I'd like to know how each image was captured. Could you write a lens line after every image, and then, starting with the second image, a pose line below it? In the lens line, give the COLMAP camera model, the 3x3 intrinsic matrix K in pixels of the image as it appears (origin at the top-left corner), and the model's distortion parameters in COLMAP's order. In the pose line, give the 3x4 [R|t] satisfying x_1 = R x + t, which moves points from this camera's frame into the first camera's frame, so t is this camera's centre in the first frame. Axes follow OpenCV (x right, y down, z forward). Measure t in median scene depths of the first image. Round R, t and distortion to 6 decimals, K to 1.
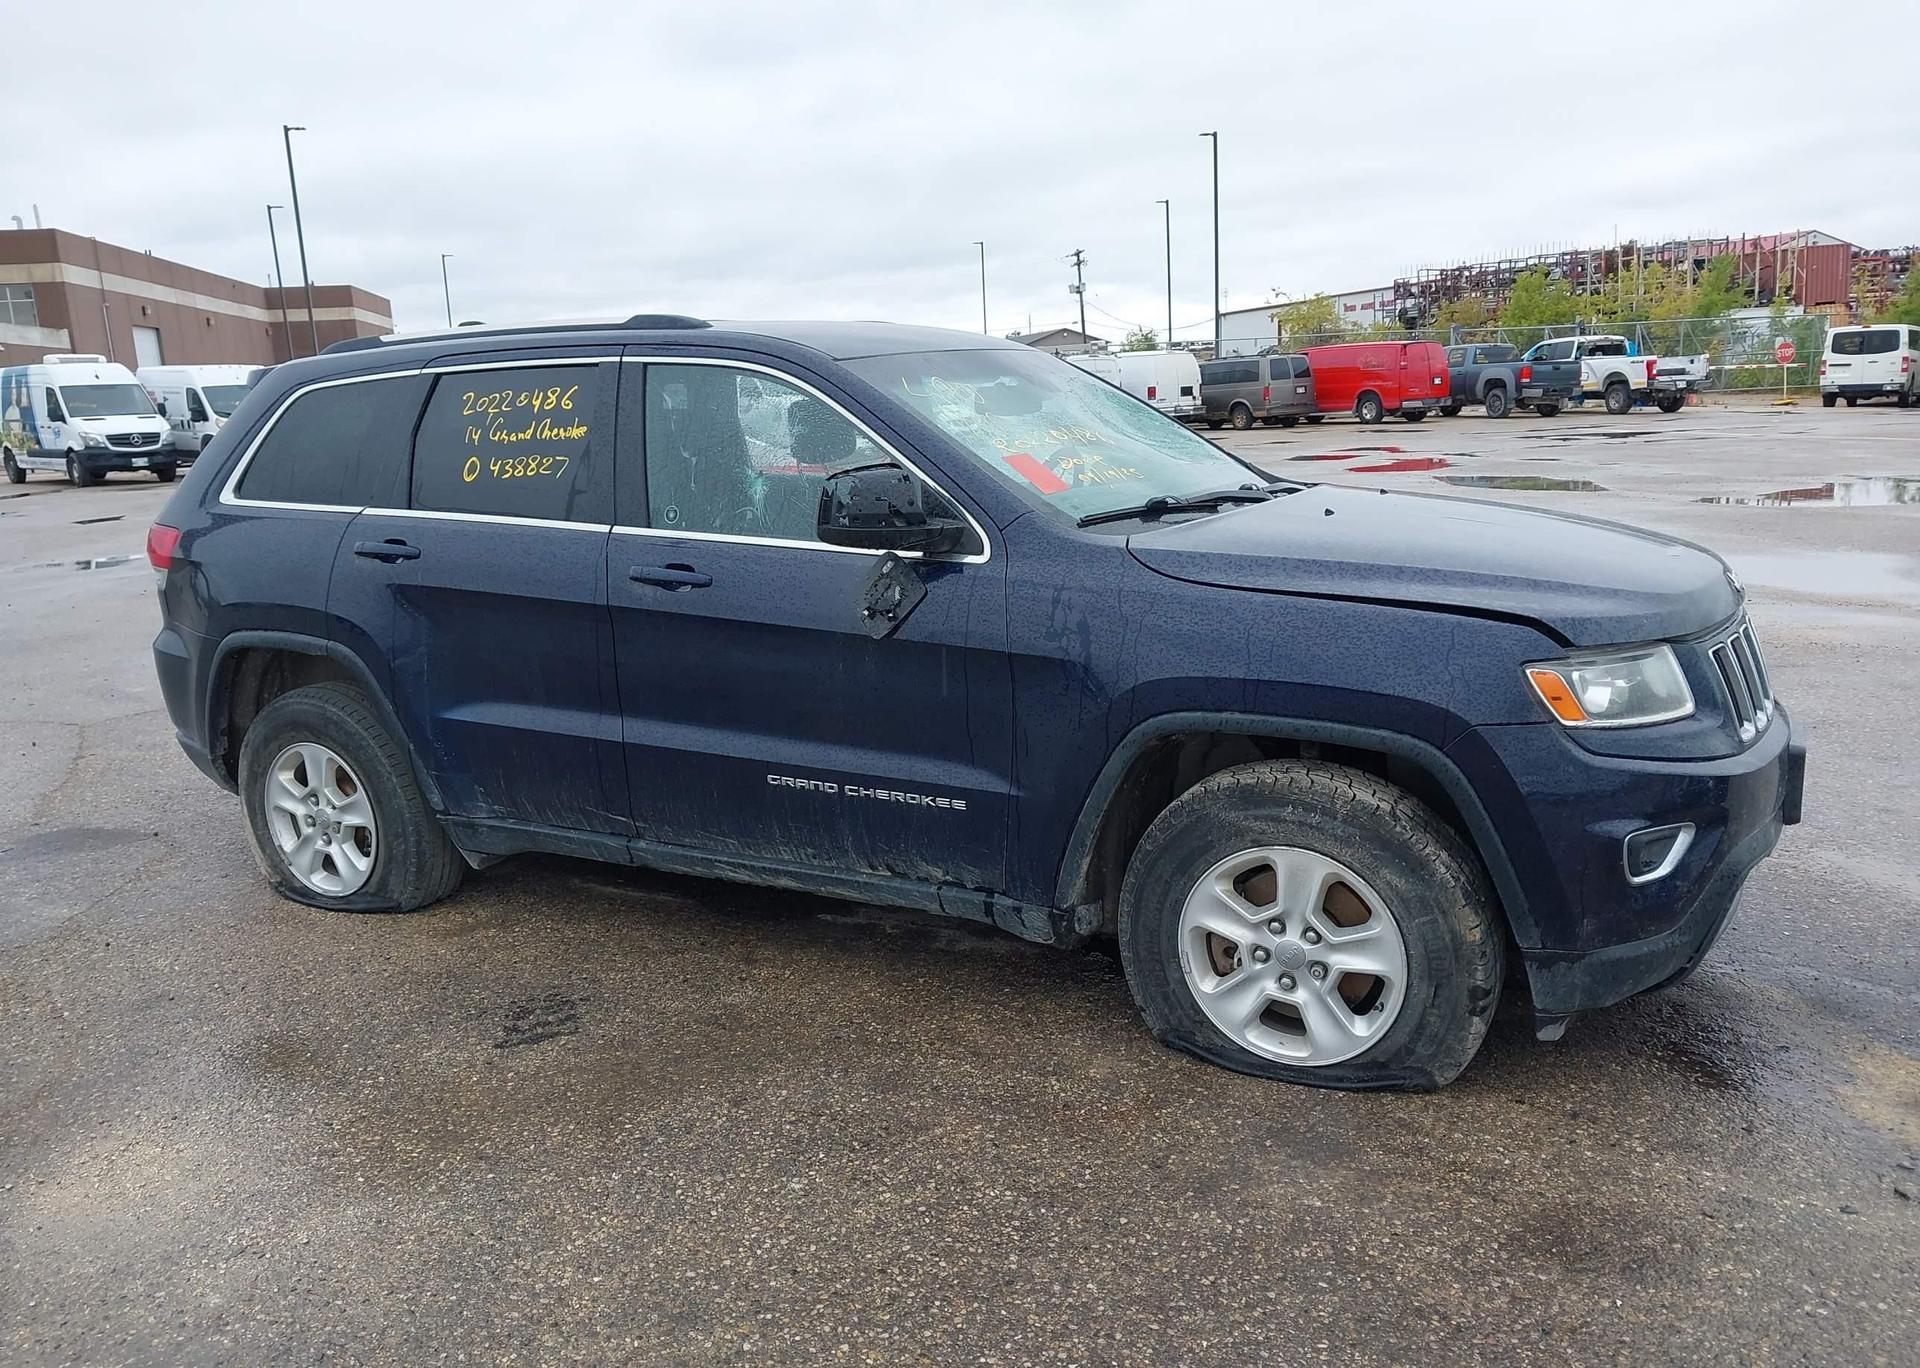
lens RADIAL K [[1511.9, 0, 960.0], [0, 1511.9, 684.0], [0, 0, 1]] dist [0.049858, -0.069612]
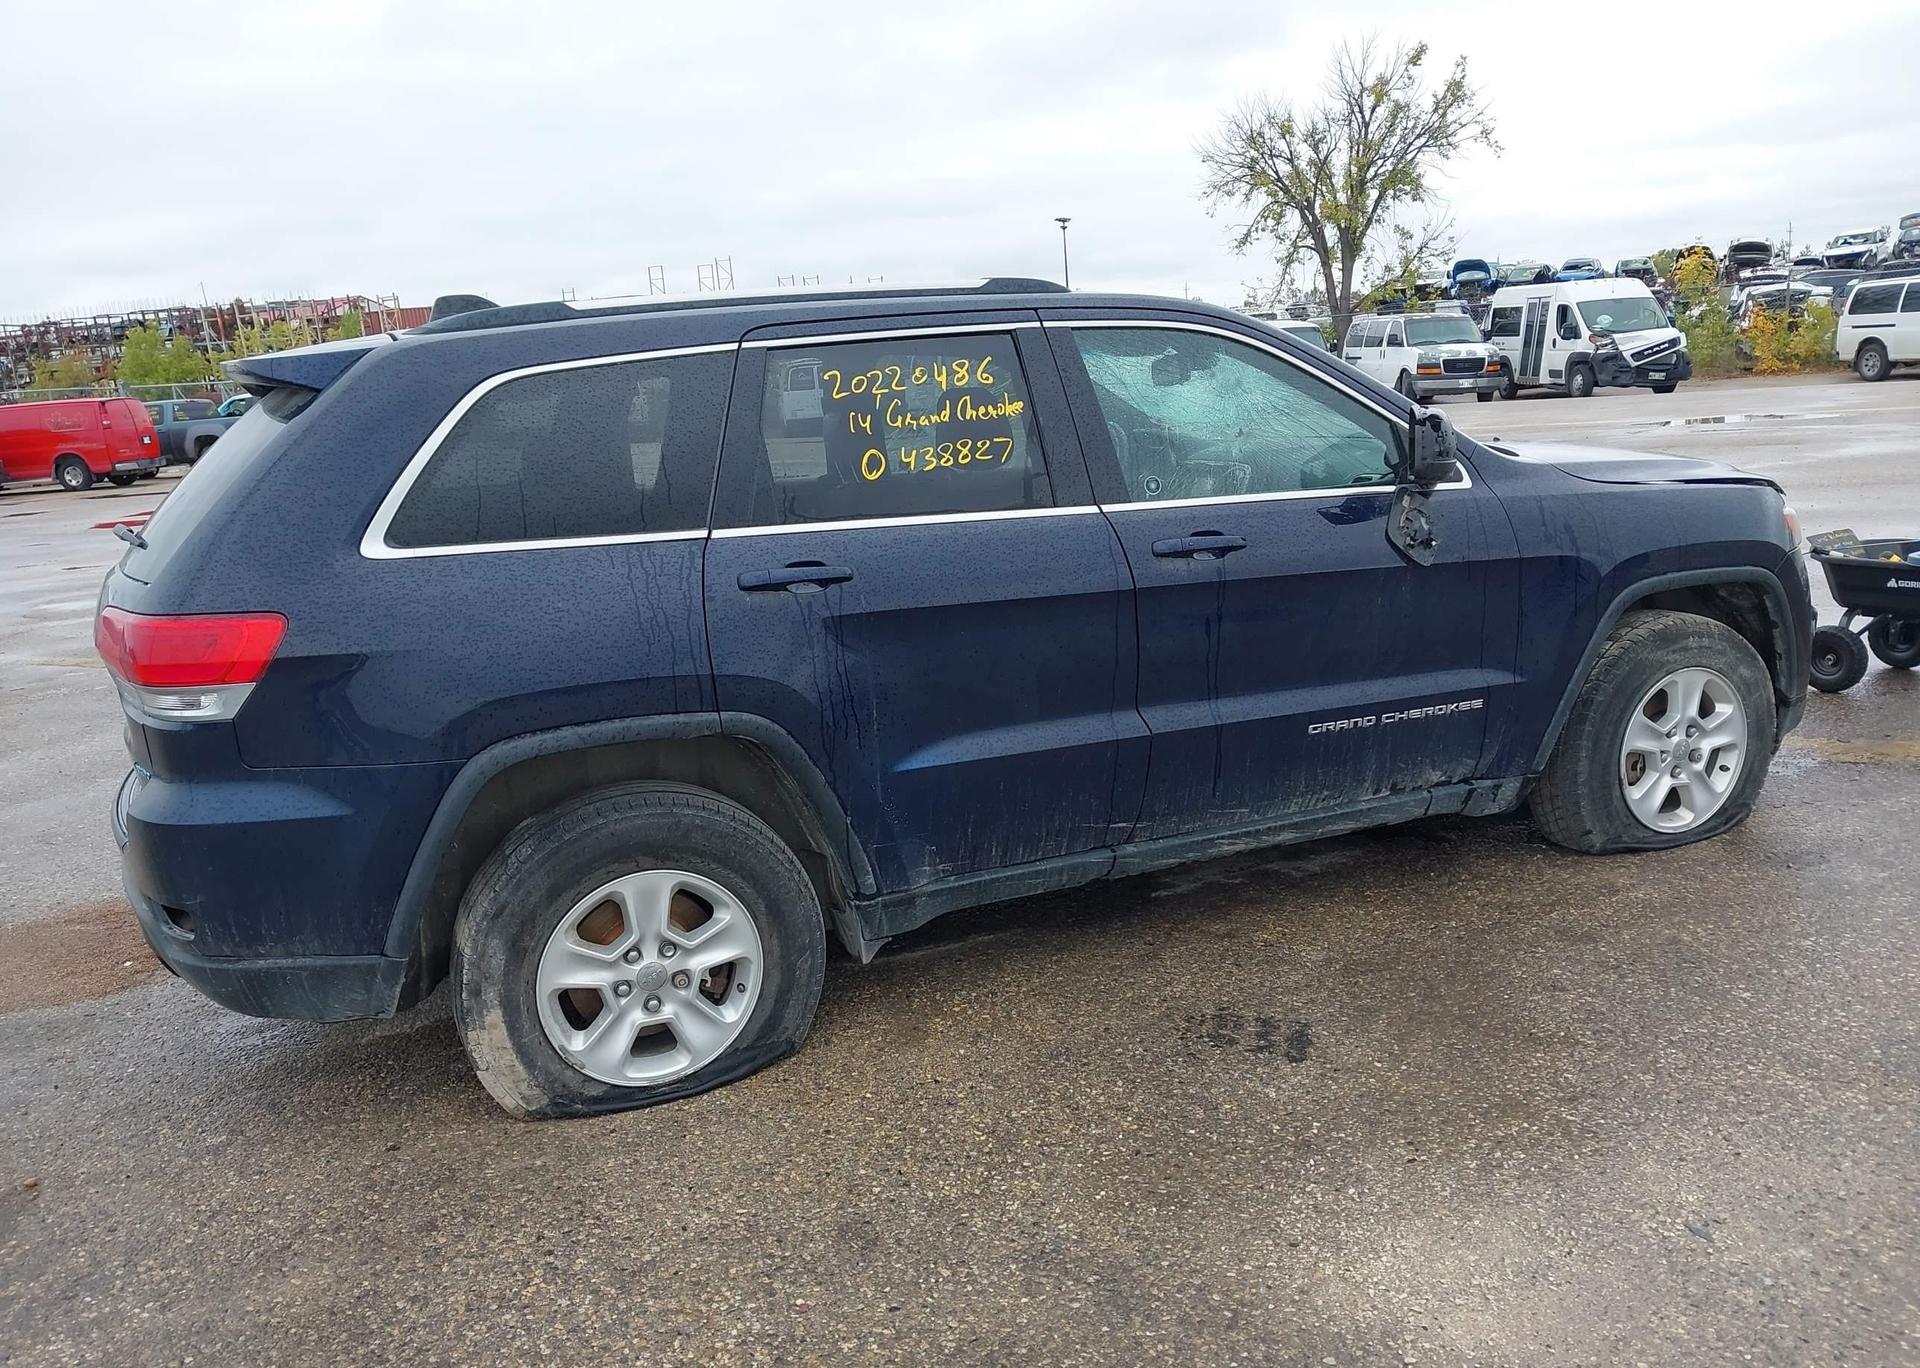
lens RADIAL K [[1486.4, 0, 952.7], [0, 1486.4, 708.5], [0, 0, 1]] dist [0.053041, -0.045391]
pose [[0.639859, -0.181090, 0.746851, -0.944449], [0.196330, 0.978110, 0.068959, -0.062207], [-0.742990, 0.102505, 0.661406, 0.471443]]
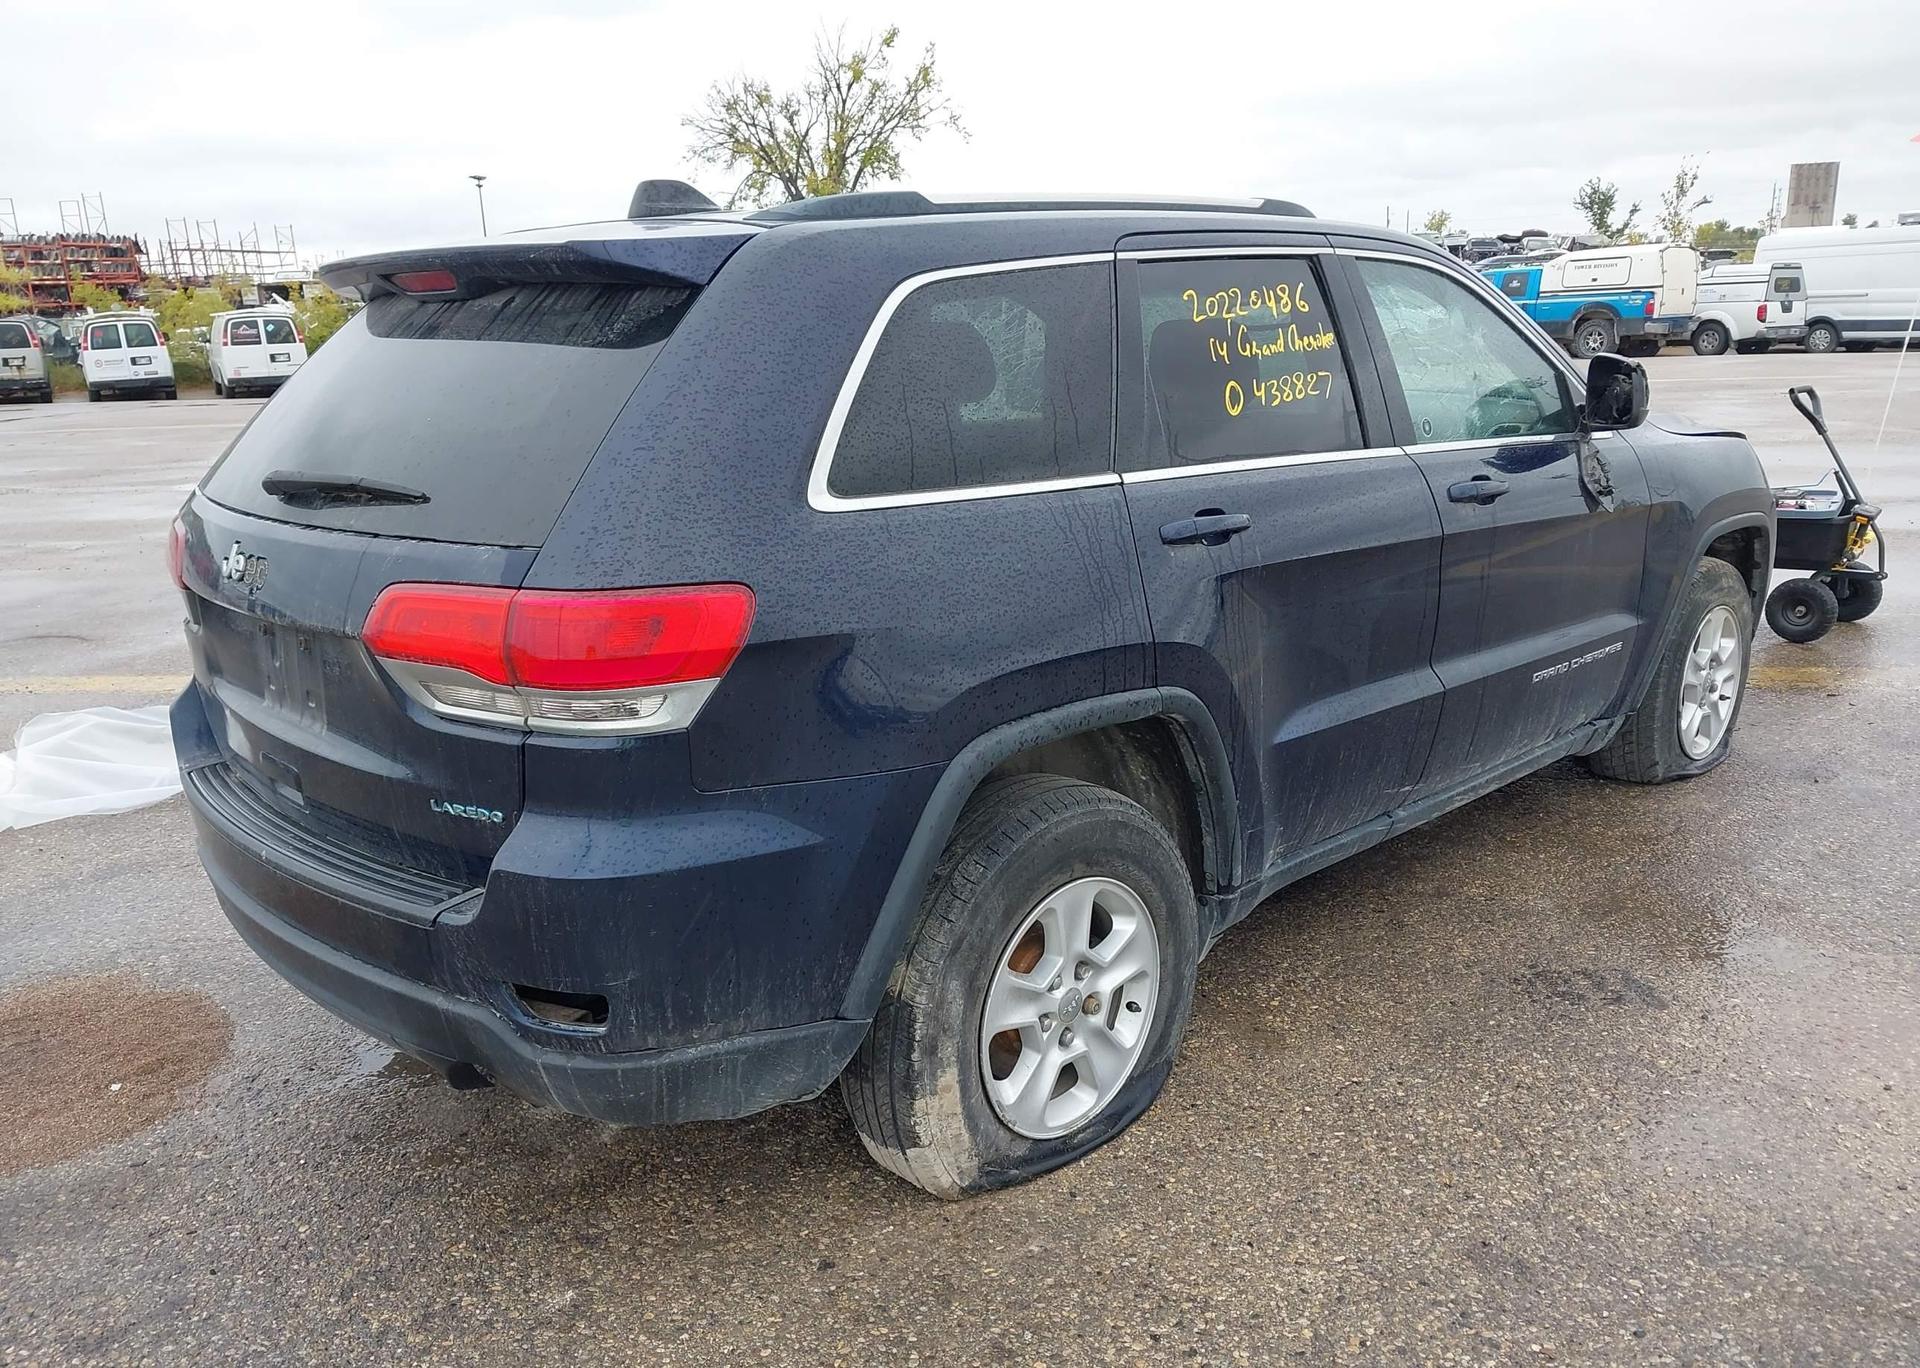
lens RADIAL K [[1511.0, 0, 913.2], [0, 1511.0, 726.3], [0, 0, 1]] dist [-0.004166, -0.006031]
pose [[0.330328, -0.231200, 0.915112, -1.093801], [0.212642, 0.962840, 0.166501, -0.148166], [-0.919601, 0.139591, 0.367216, 0.931919]]
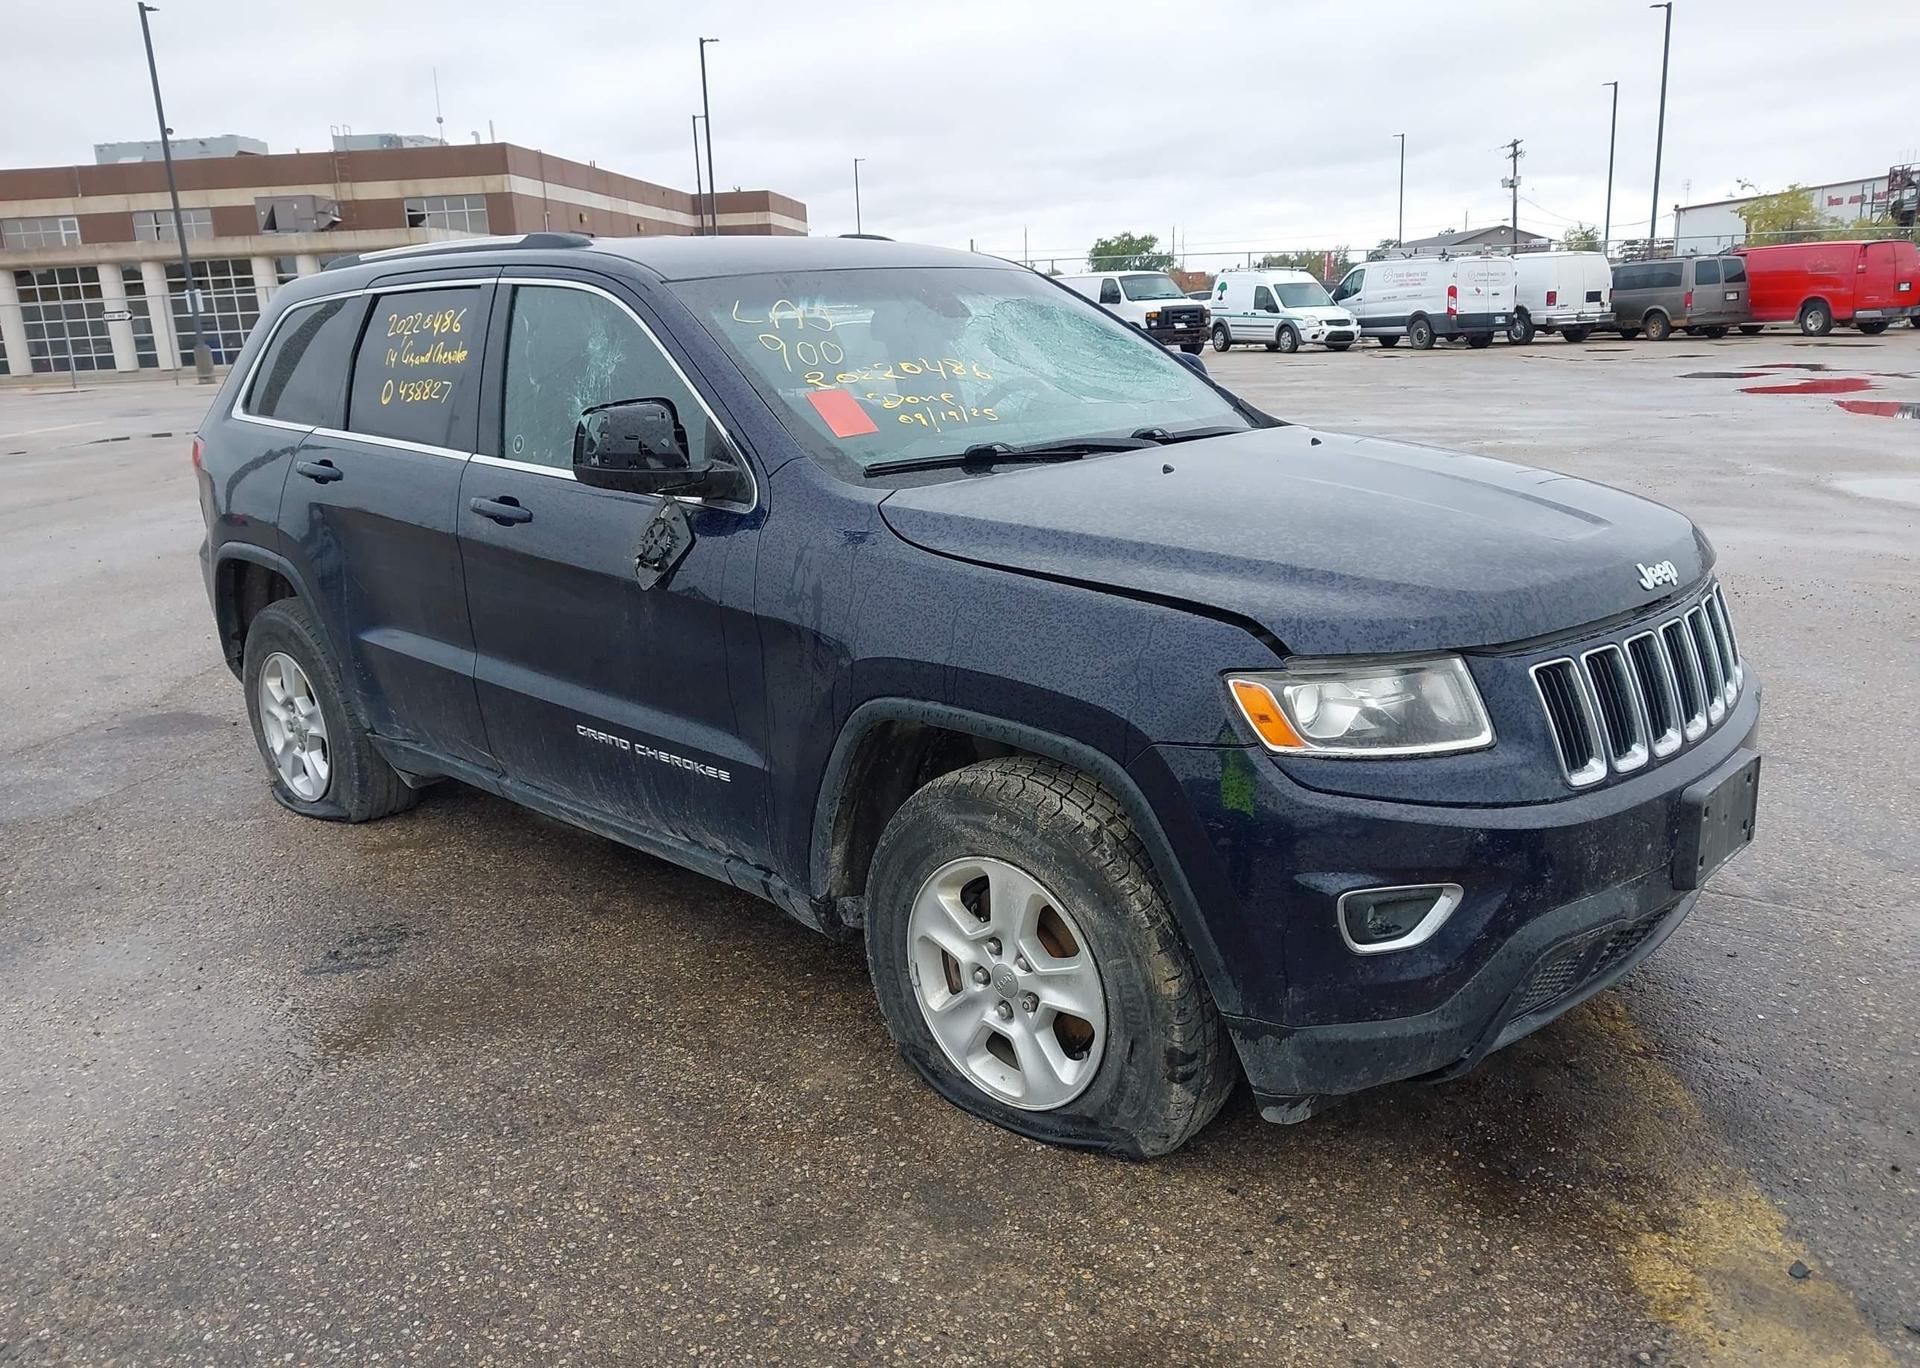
lens RADIAL K [[1511.9, 0, 960.0], [0, 1511.9, 684.0], [0, 0, 1]] dist [0.049858, -0.069612]
pose [[0.965317, 0.068828, -0.251844, 0.316451], [-0.053487, 0.996300, 0.067270, -0.039159], [0.255542, -0.051467, 0.965427, 0.127191]]
